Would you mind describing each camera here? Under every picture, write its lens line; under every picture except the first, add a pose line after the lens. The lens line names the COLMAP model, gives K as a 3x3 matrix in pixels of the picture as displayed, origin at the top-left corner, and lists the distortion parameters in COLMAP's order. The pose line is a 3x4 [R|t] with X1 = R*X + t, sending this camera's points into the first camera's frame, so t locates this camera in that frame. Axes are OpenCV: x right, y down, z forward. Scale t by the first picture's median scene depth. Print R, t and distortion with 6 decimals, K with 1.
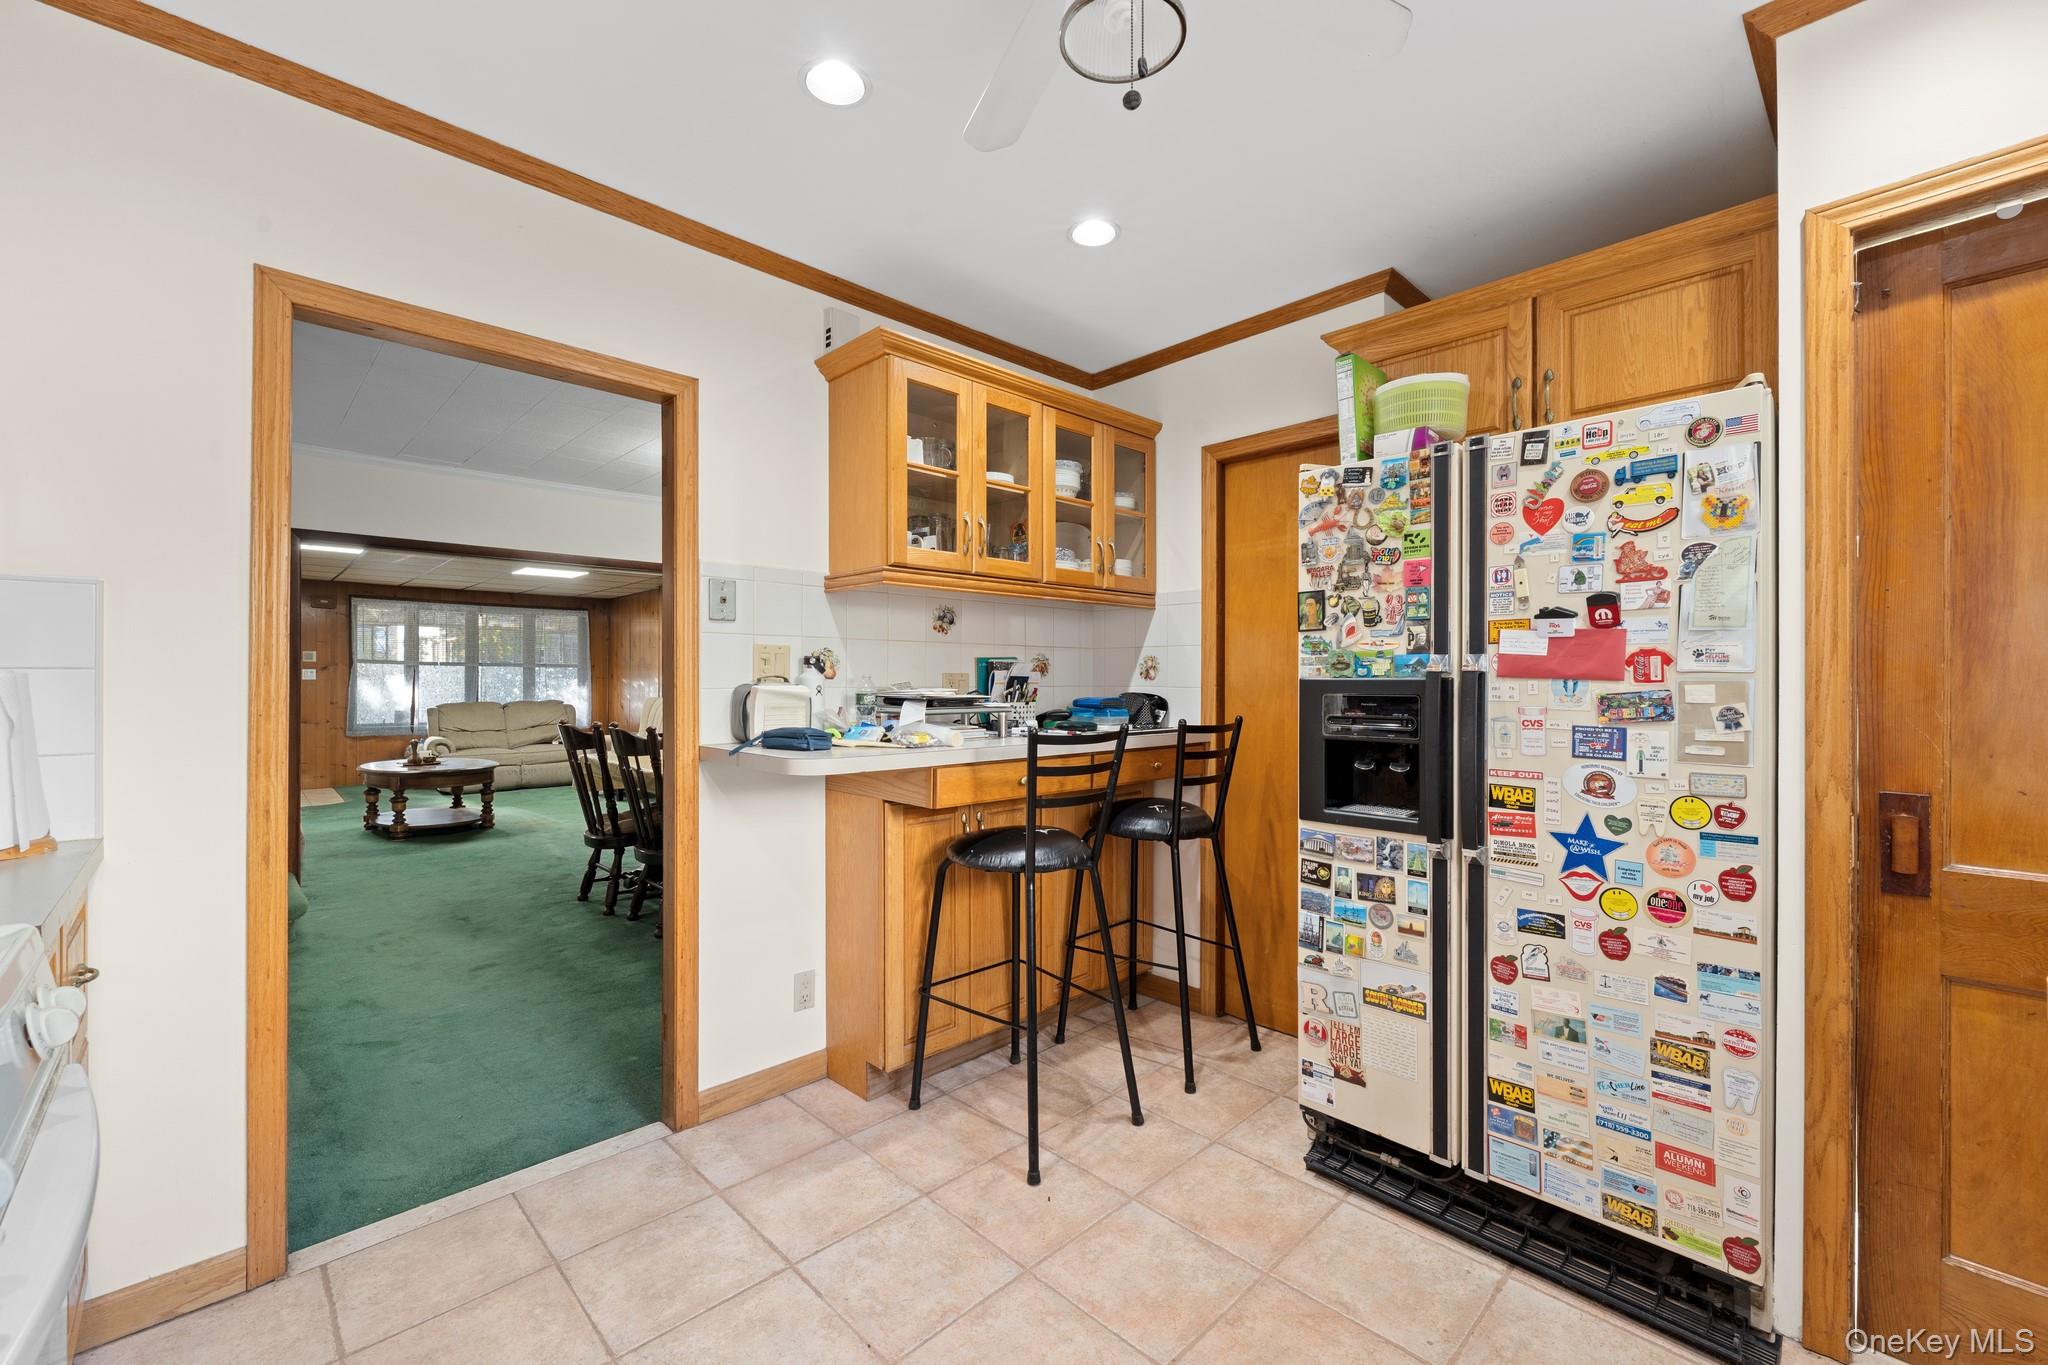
lens RADIAL K [[834.1, 0, 1030.2], [0, 834.1, 678.6], [0, 0, 1]] dist [0.002365, -0.000944]
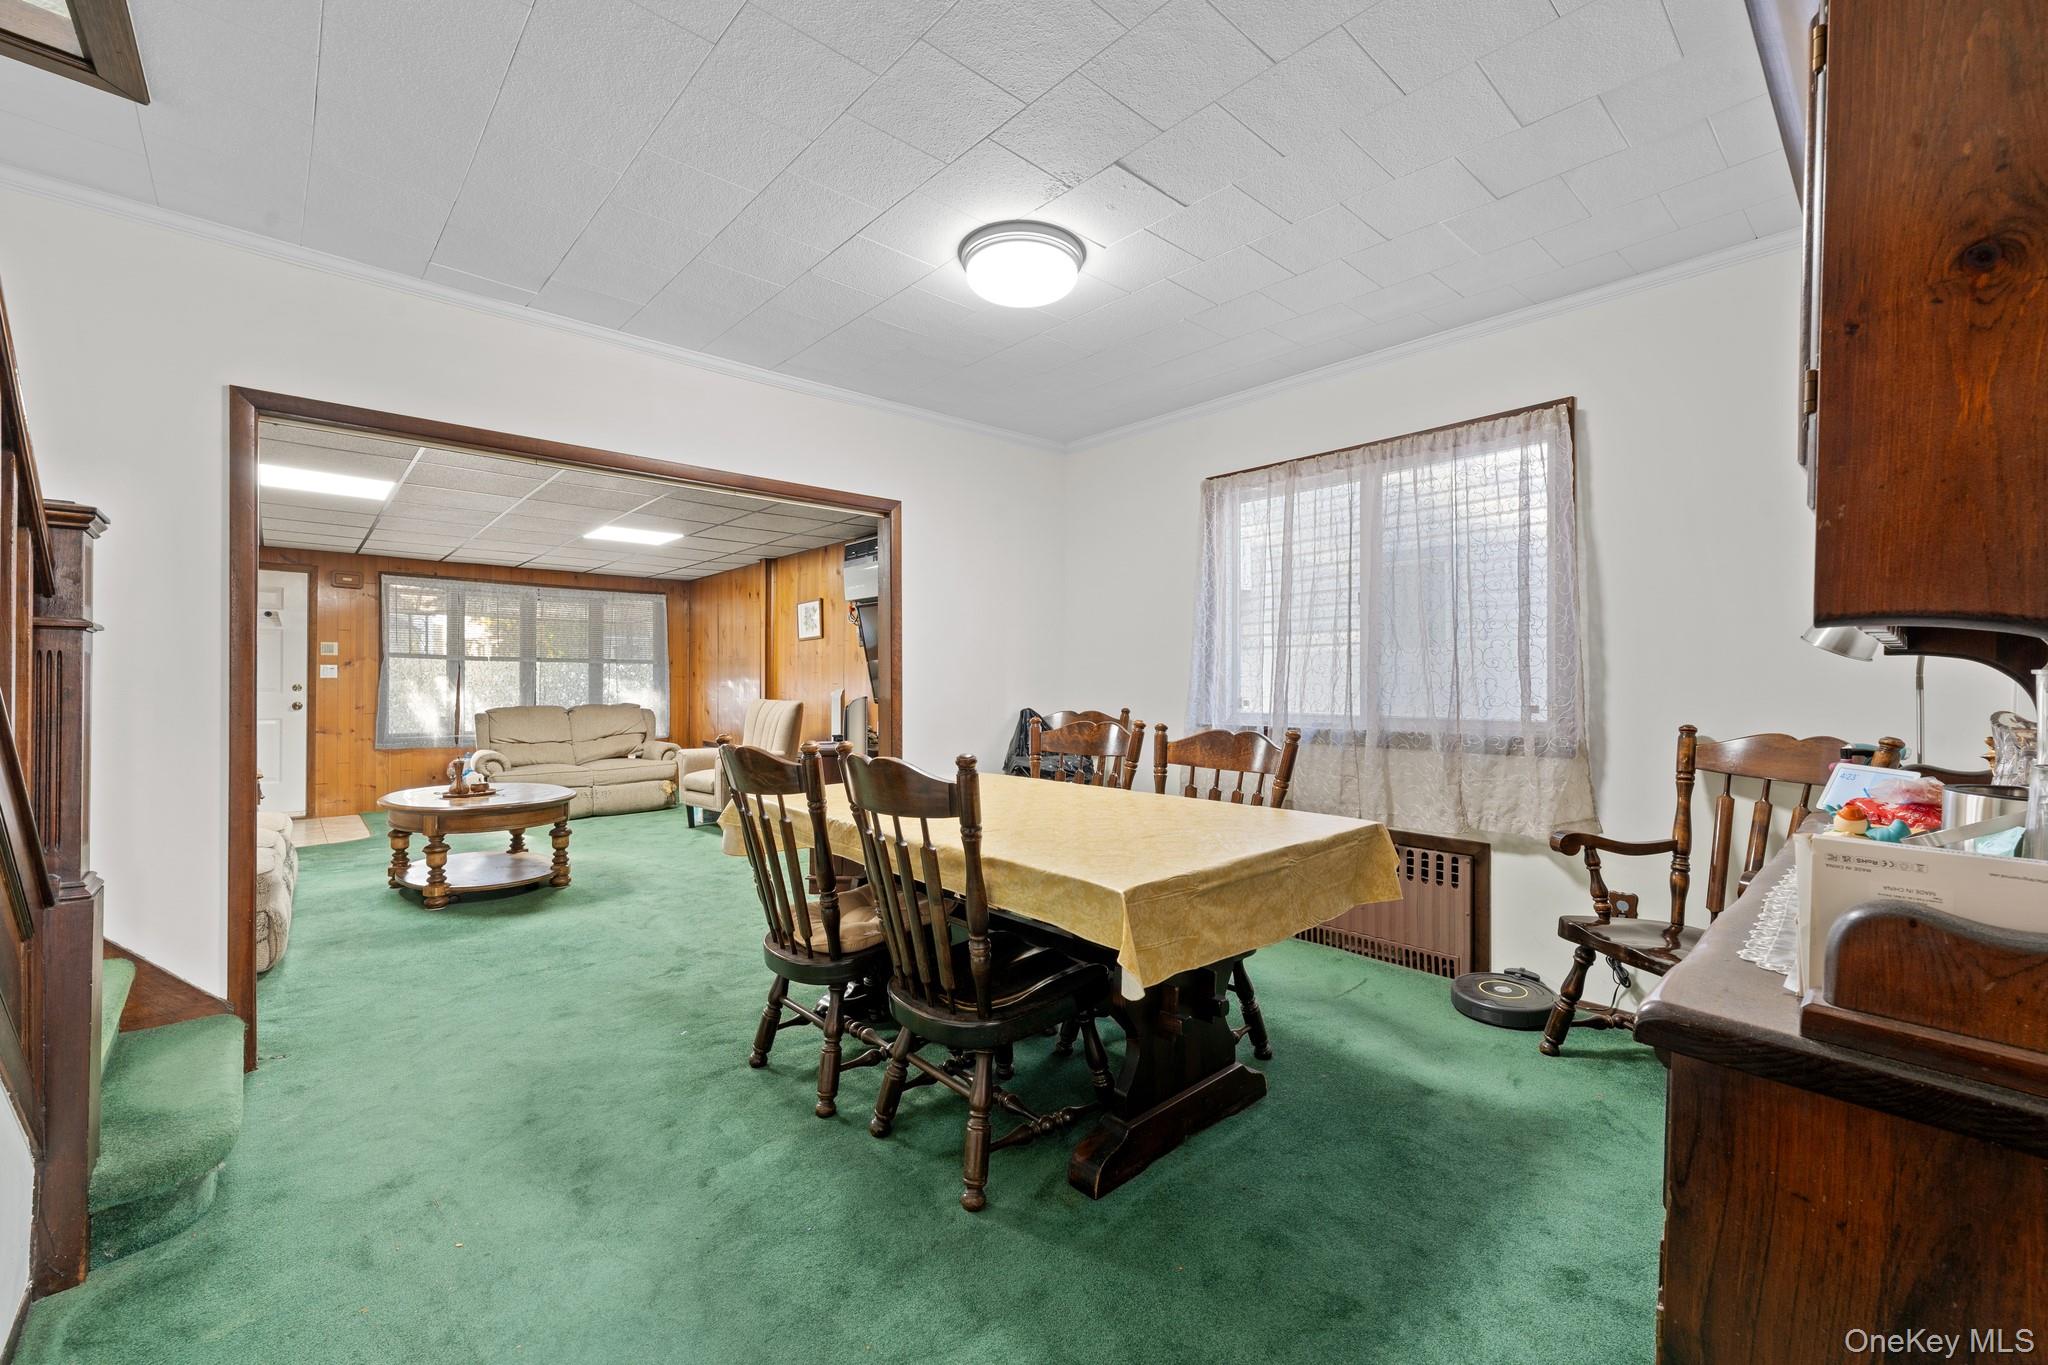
lens RADIAL K [[834.1, 0, 1033.7], [0, 834.1, 678.0], [0, 0, 1]] dist [0.002365, -0.000944]
pose [[0.999428, -0.005905, -0.033292, -0.170563], [0.005769, 0.999975, -0.004190, 0.008049], [0.033316, 0.003995, 0.999437, 0.232501]]
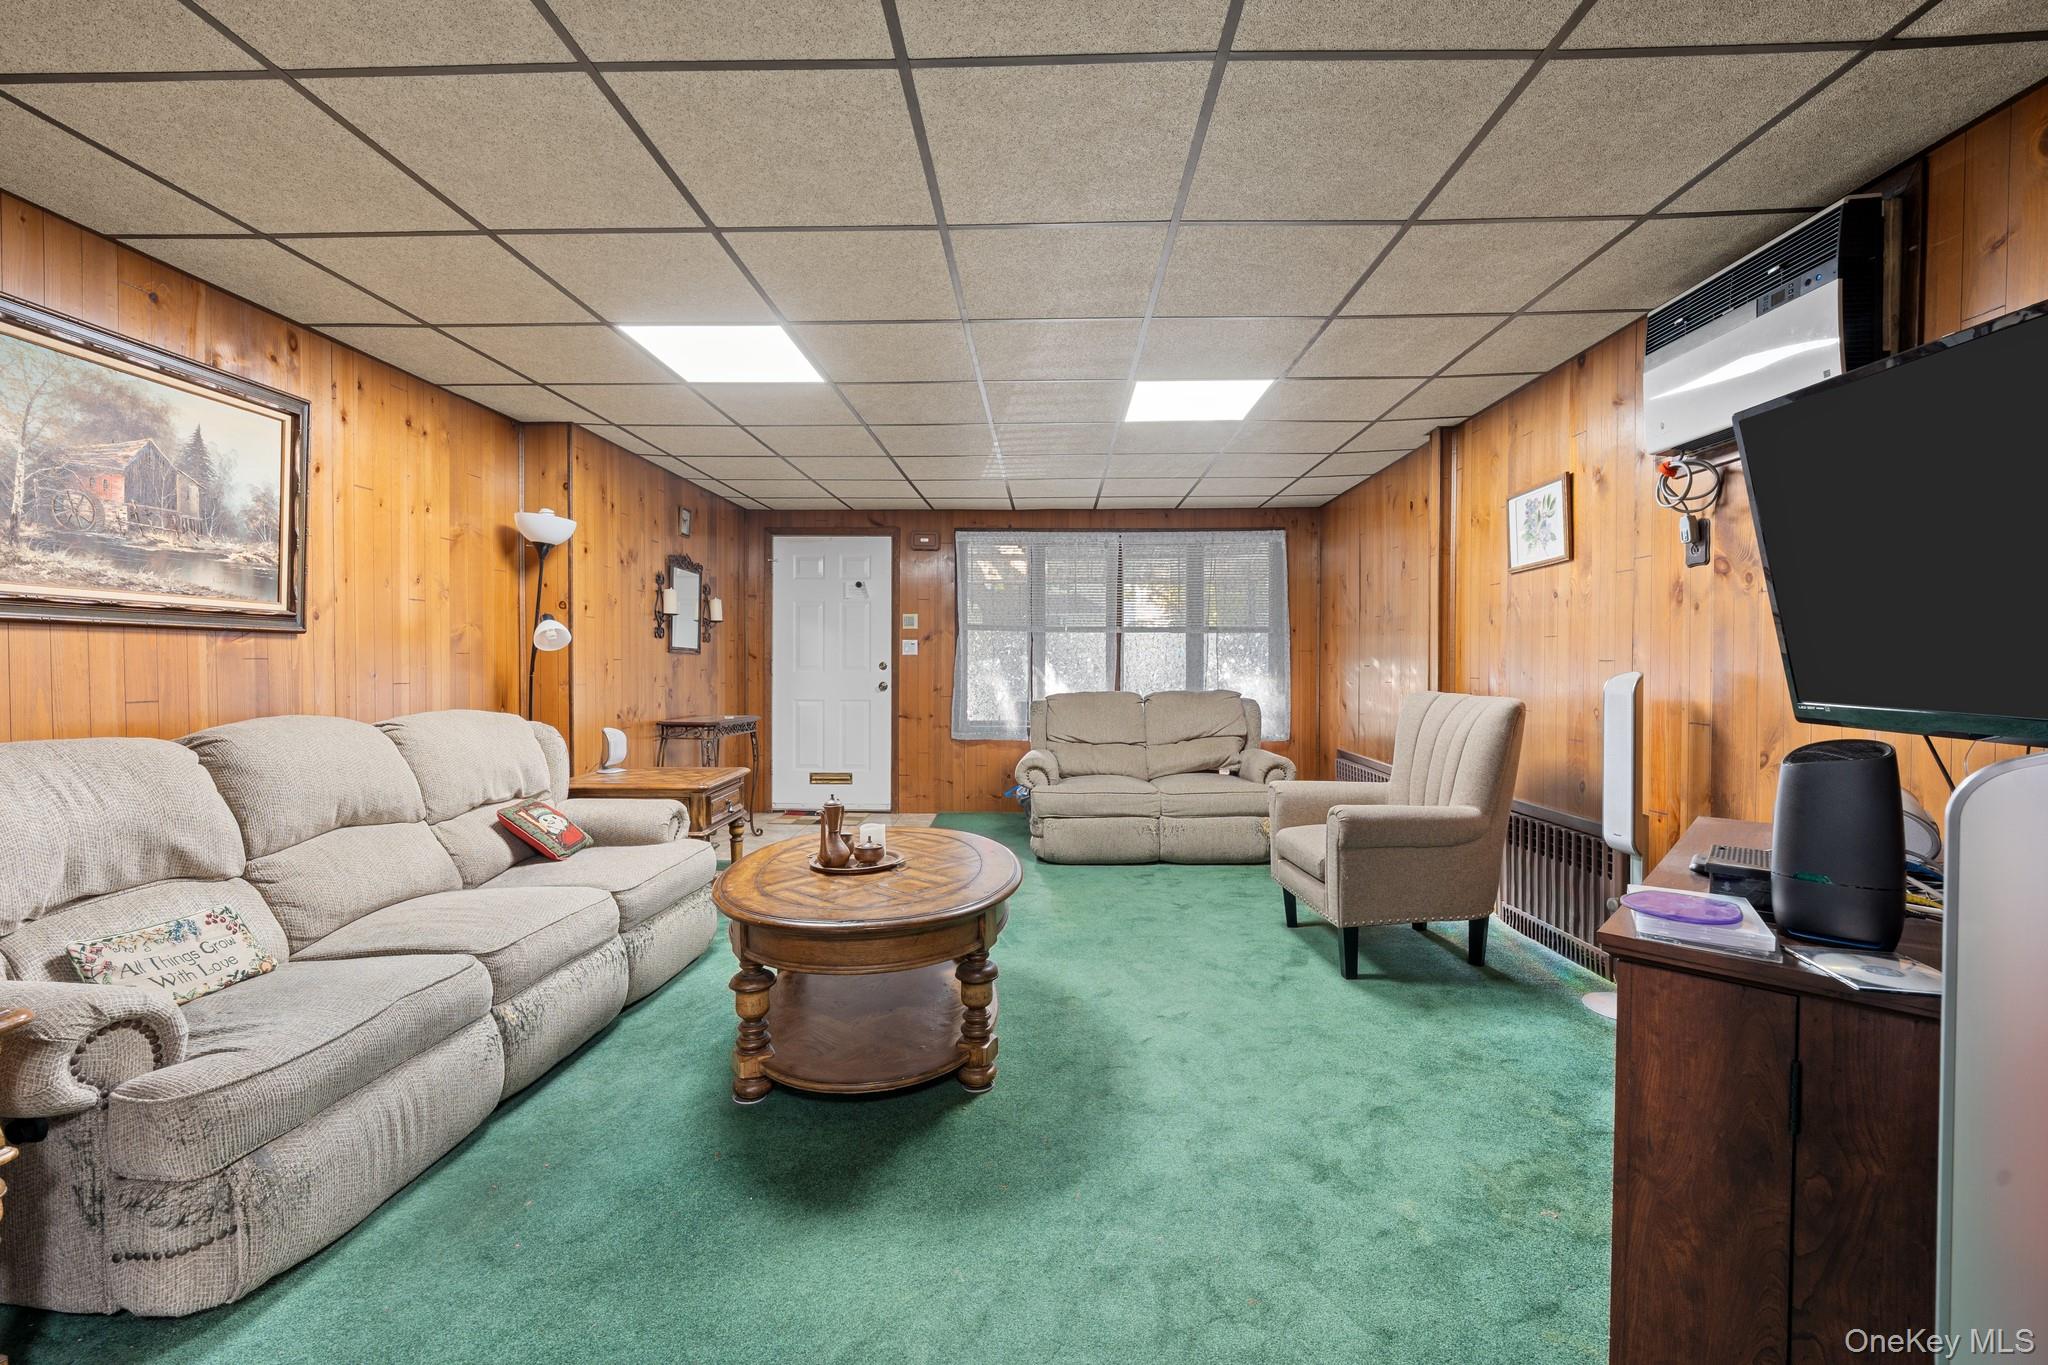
lens RADIAL K [[834.1, 0, 1025.9], [0, 834.1, 672.8], [0, 0, 1]] dist [0.002365, -0.000944]
pose [[0.687833, 0.004031, -0.725858, -0.295608], [0.004528, 0.999941, 0.009844, 0.009444], [0.725855, -0.010058, 0.687774, 0.593535]]
